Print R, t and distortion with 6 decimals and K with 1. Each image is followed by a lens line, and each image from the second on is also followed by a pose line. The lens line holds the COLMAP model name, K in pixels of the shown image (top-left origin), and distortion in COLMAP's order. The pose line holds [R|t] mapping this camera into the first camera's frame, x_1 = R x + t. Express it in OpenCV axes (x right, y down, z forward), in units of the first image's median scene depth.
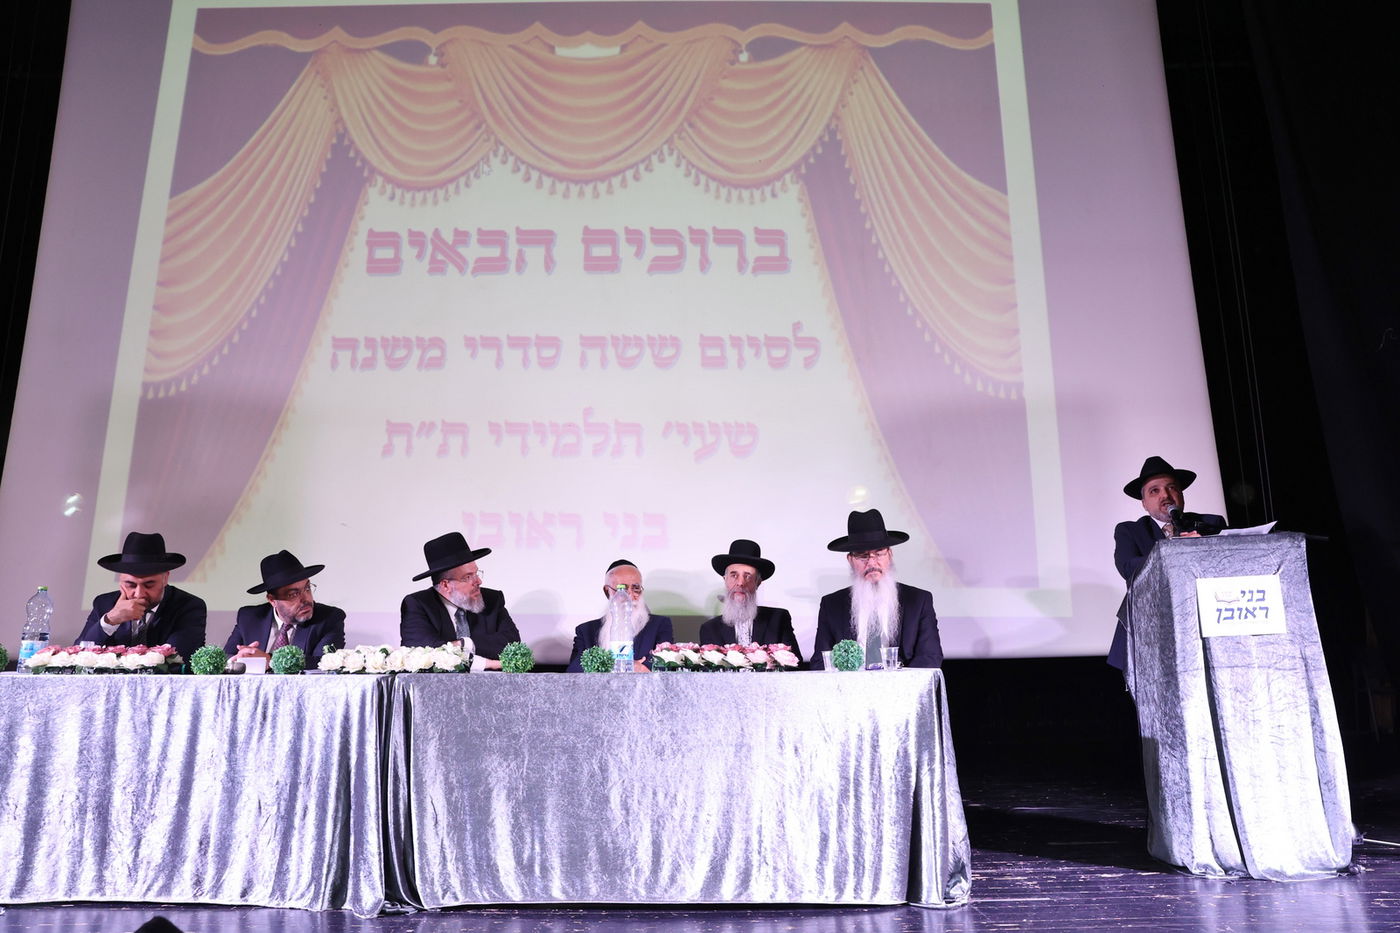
lens RADIAL K [[953.6, 0, 700.0], [0, 953.6, 466.5], [0, 0, 1]] dist [-0.120334, 0.091617]
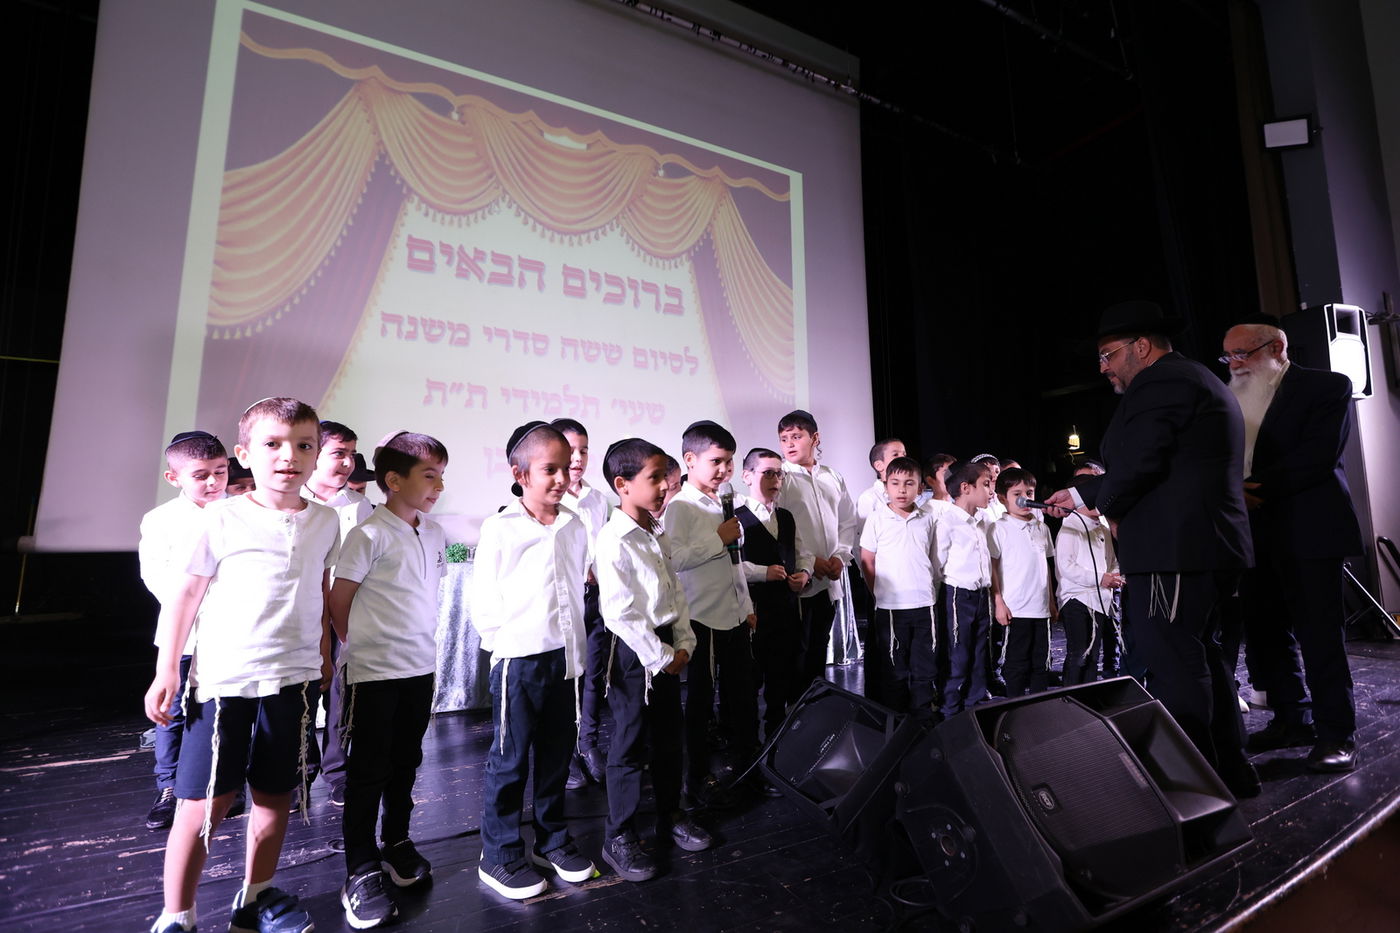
lens RADIAL K [[632.6, 0, 700.0], [0, 632.6, 466.5], [0, 0, 1]] dist [-0.071332, 0.035517]
pose [[0.882494, 0.046967, 0.467973, -0.387750], [-0.091582, 0.993116, 0.073032, -0.023180], [-0.461321, -0.107308, 0.880720, -0.027722]]
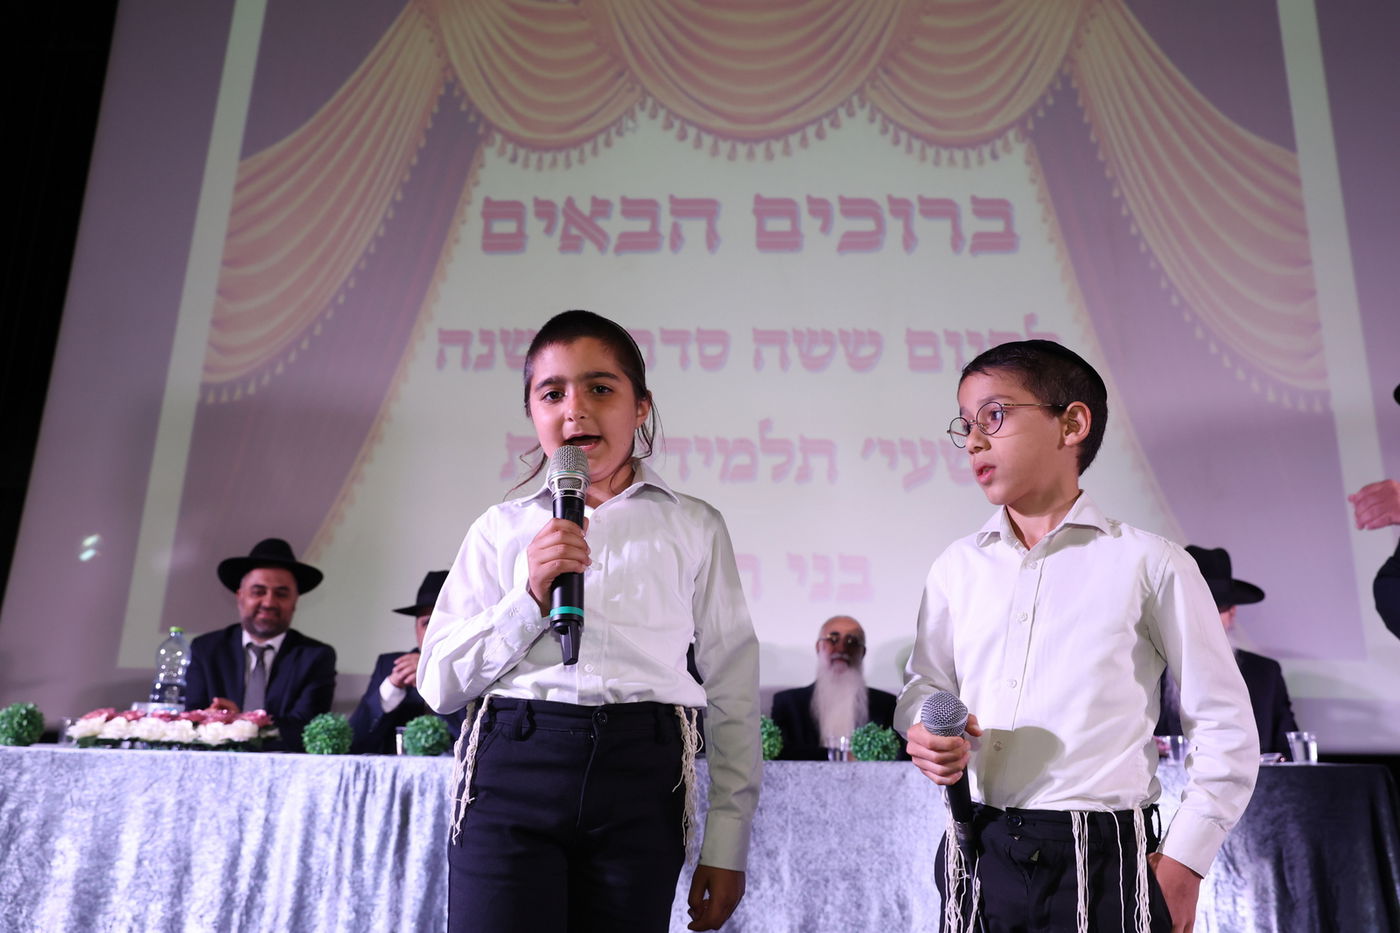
lens RADIAL K [[1078.8, 0, 703.2], [0, 1078.8, 469.0], [0, 0, 1]] dist [-0.101535, 0.114089]
pose [[0.998129, 0.009297, -0.060437, -0.110313], [-0.012694, 0.998346, -0.056071, 0.027843], [0.059815, 0.056733, 0.996596, 0.111609]]
